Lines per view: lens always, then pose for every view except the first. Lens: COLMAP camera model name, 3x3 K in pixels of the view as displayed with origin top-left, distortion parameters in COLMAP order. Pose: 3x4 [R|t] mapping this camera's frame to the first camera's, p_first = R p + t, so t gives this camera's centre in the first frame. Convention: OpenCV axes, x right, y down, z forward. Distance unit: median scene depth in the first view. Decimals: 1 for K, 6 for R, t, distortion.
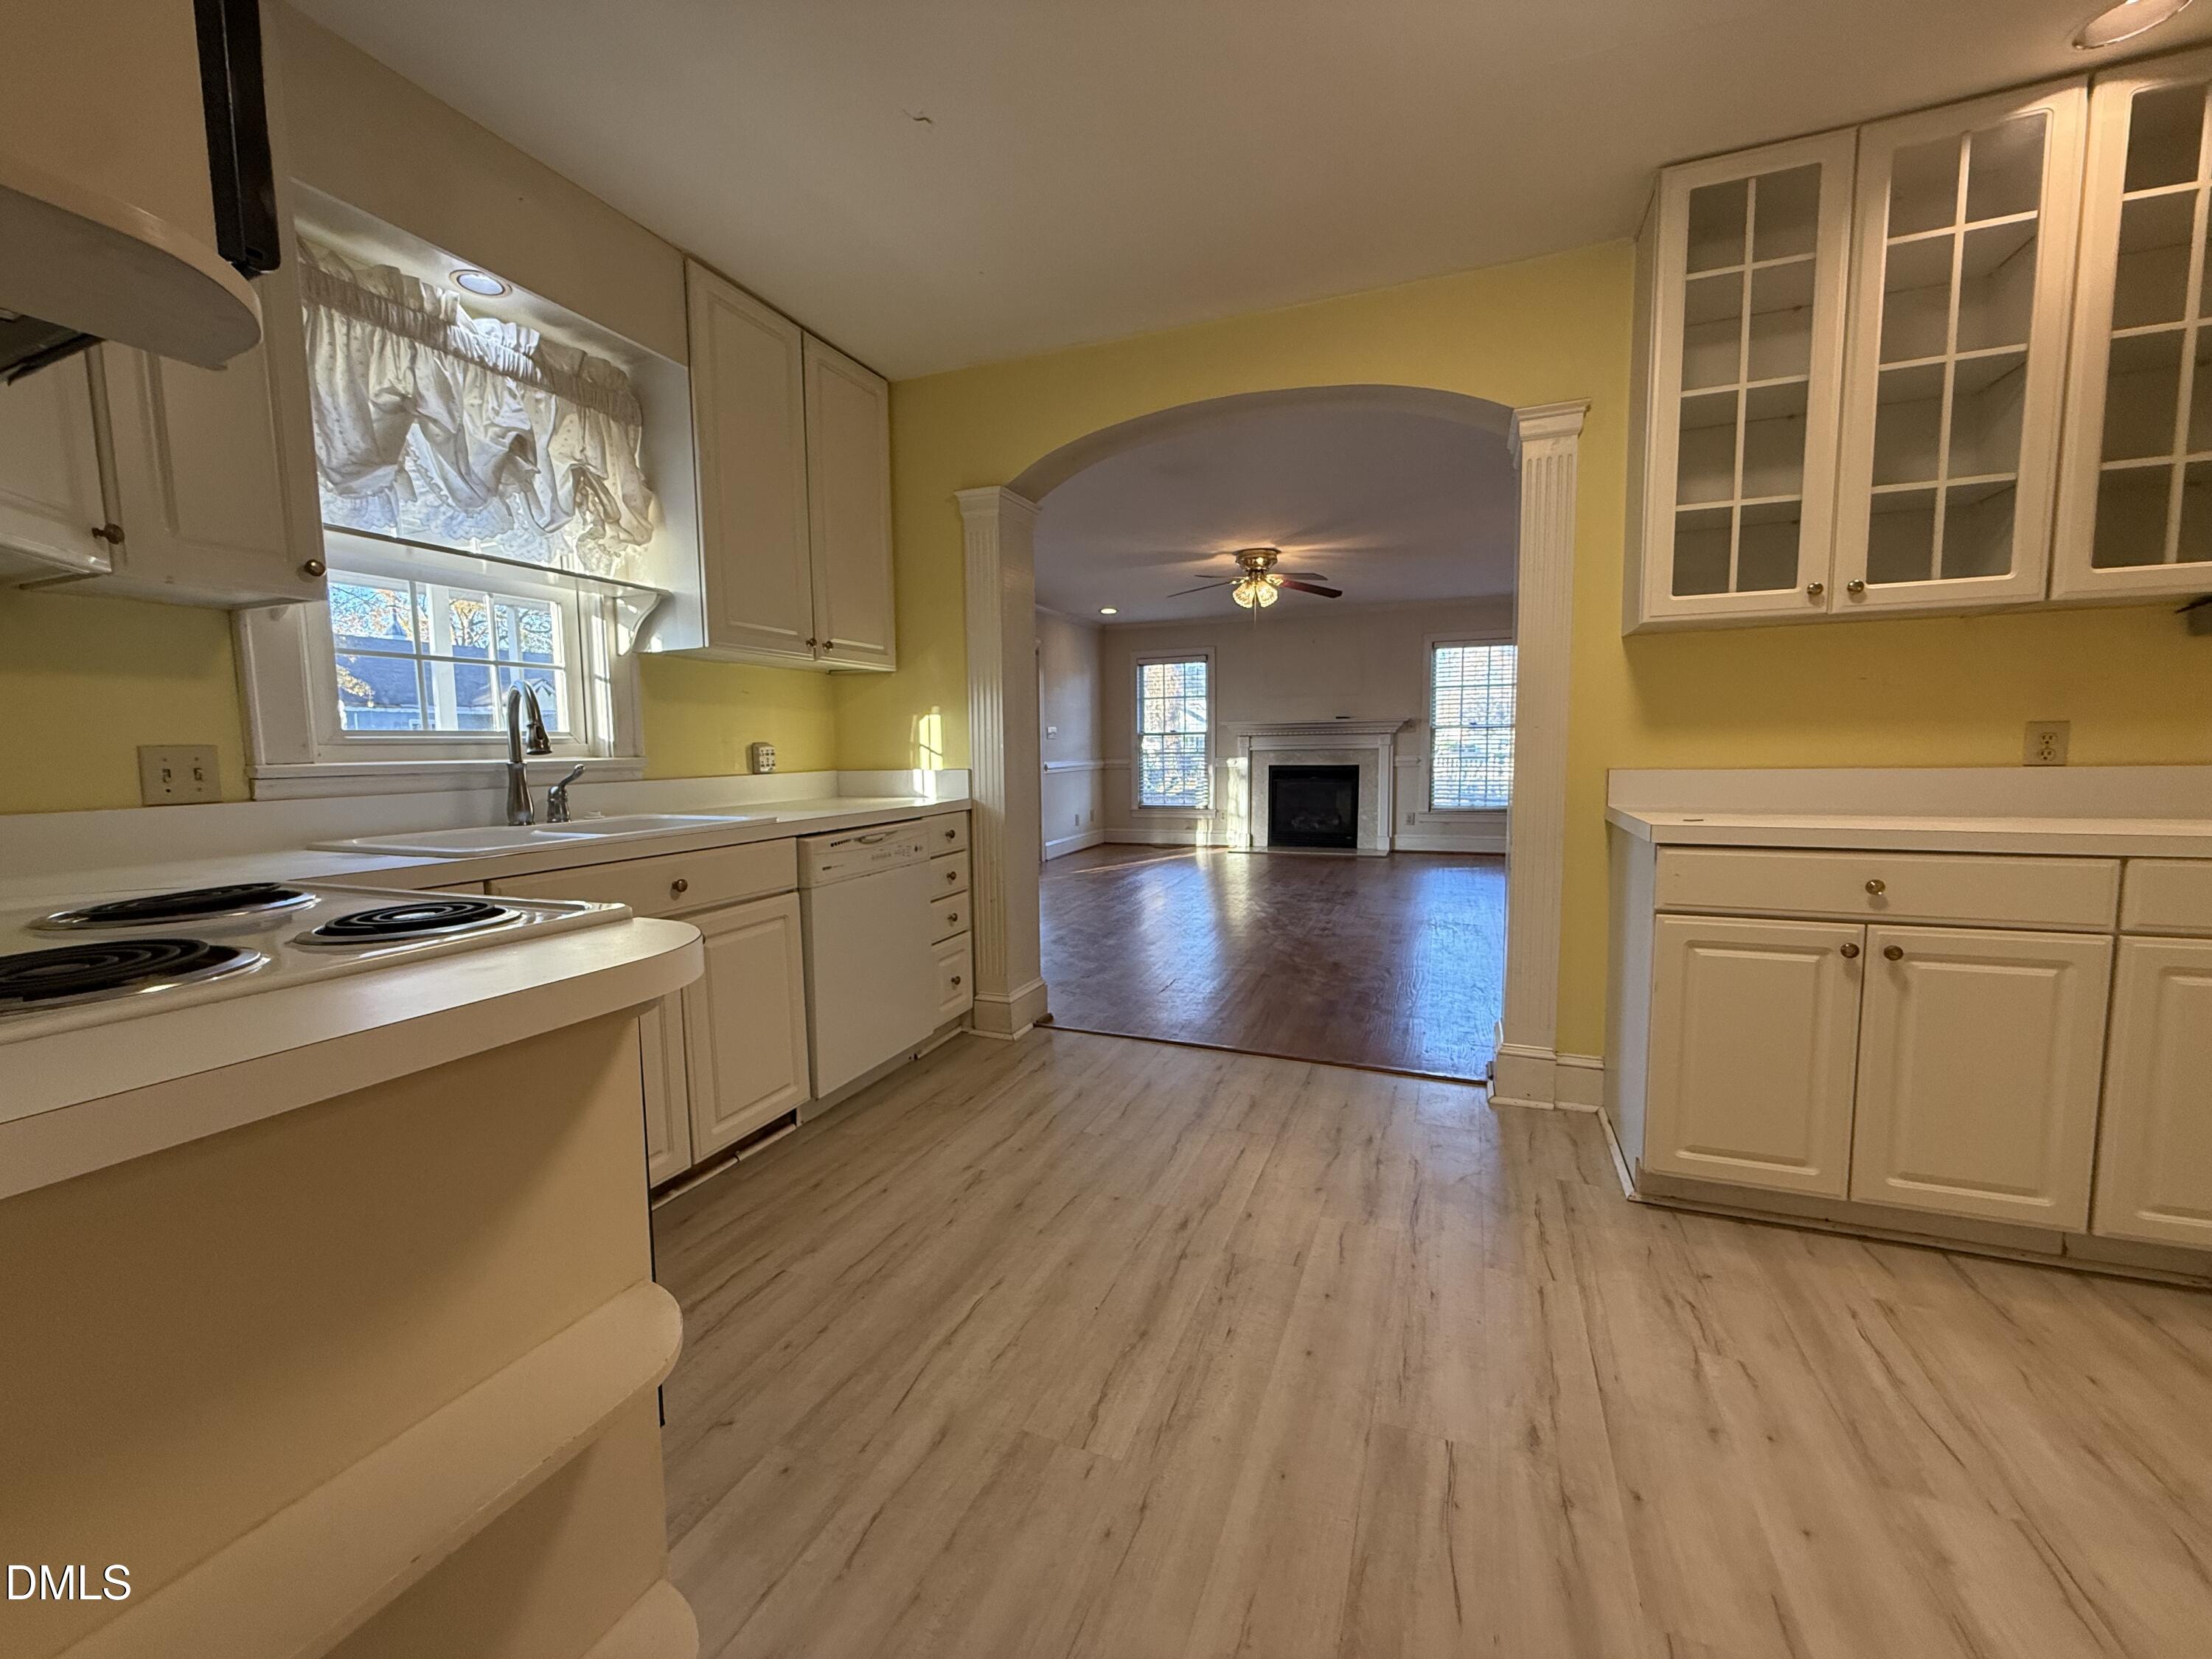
lens RADIAL K [[881.6, 0, 1099.4], [0, 881.6, 826.3], [0, 0, 1]] dist [0.001415, -0.000232]
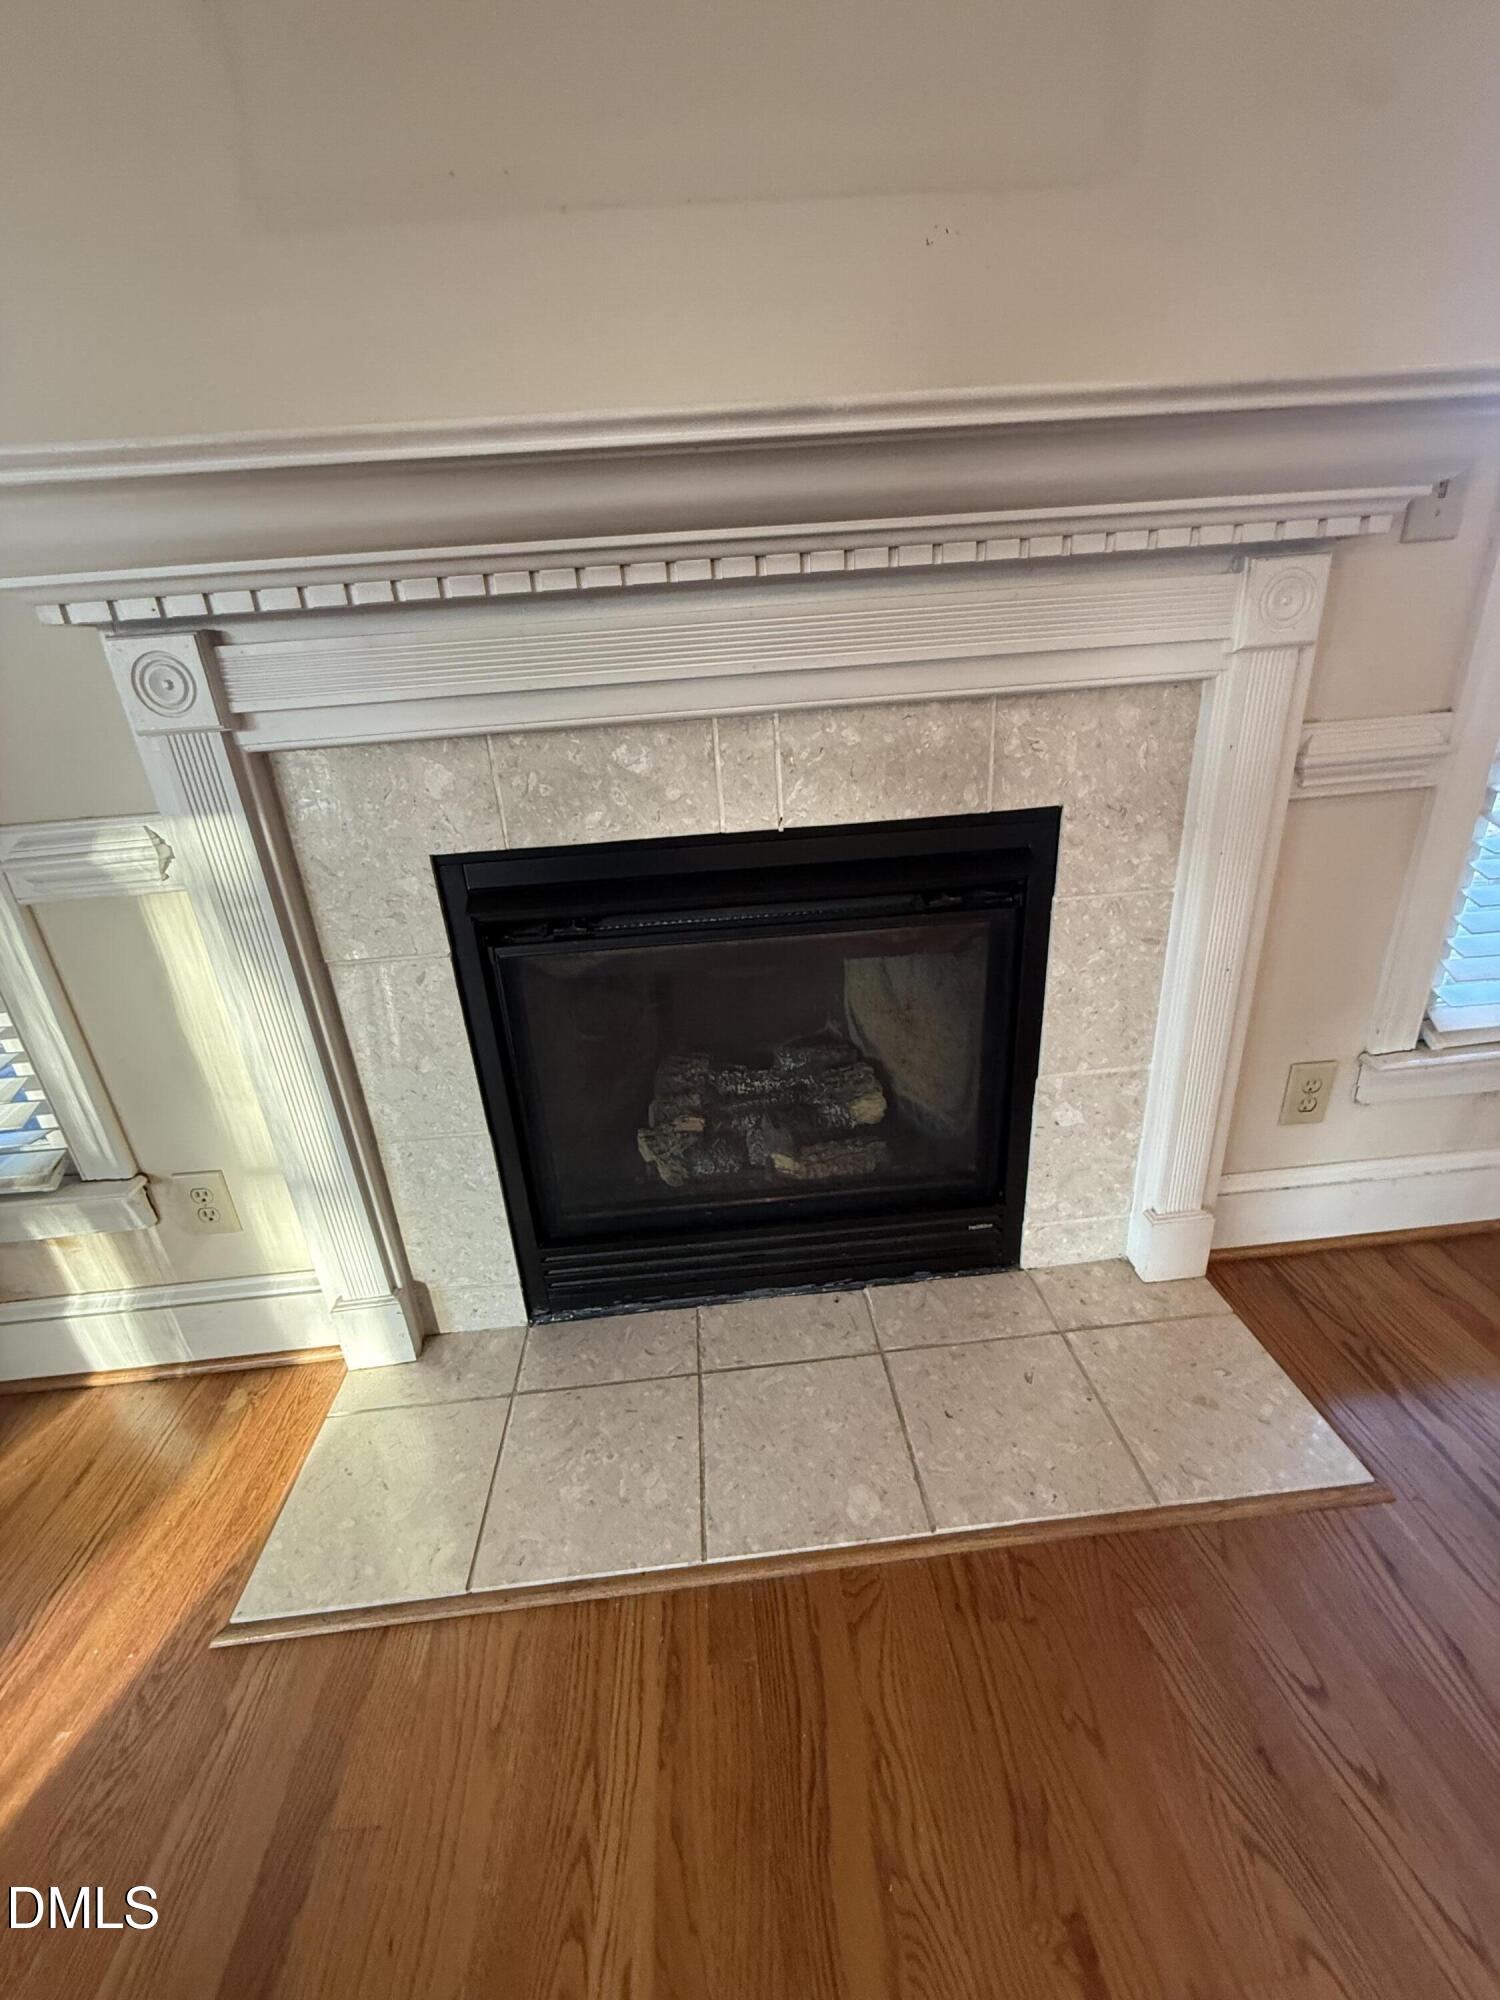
lens RADIAL K [[797.1, 0, 752.4], [0, 797.1, 1000.0], [0, 0, 1]] dist [0.001415, -0.000232]
pose [[0.890080, -0.218360, 0.400097, 0.558541], [0.091360, 0.945434, 0.312743, -0.251301], [-0.446555, -0.241813, 0.861461, 2.658106]]
